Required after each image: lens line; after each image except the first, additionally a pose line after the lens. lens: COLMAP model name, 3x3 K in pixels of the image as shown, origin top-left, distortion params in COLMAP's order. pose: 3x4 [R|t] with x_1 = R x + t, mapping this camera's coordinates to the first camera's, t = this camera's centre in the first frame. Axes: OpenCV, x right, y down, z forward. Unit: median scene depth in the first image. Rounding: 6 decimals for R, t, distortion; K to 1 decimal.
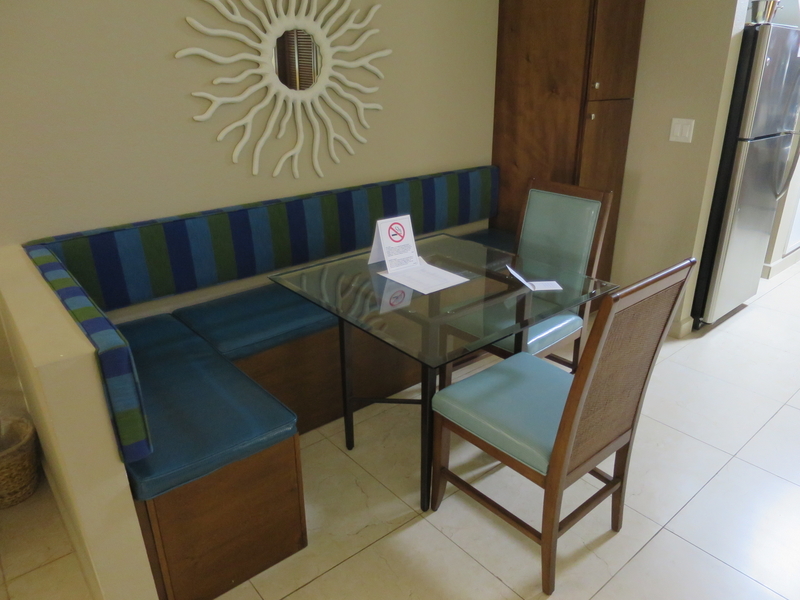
lens RADIAL K [[575.4, 0, 400.0], [0, 575.4, 300.0], [0, 0, 1]] dist [-0.063141, 0.027071]
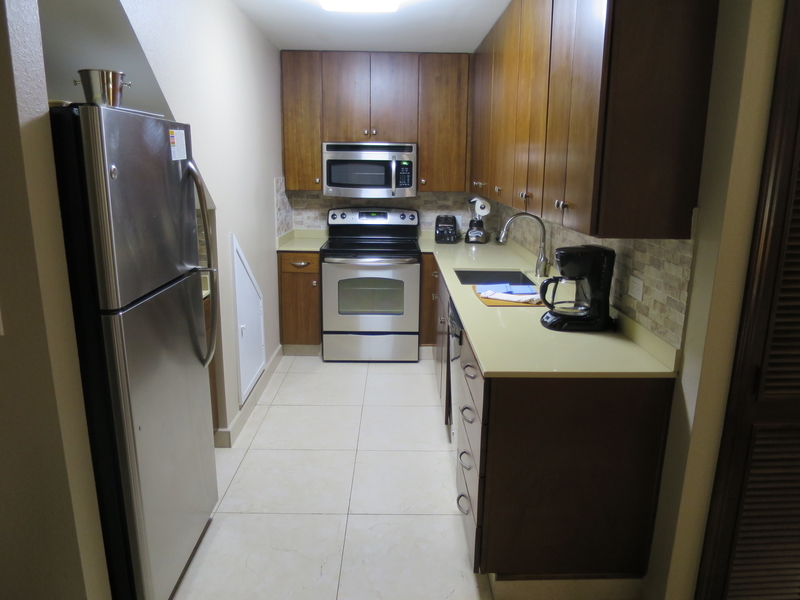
lens RADIAL K [[575.4, 0, 400.0], [0, 575.4, 300.0], [0, 0, 1]] dist [-0.063141, 0.027071]
pose [[0.634357, -0.164625, 0.755307, 0.381020], [0.276289, 0.960808, -0.022630, -0.207609], [-0.721980, 0.223039, 0.654980, 0.447007]]
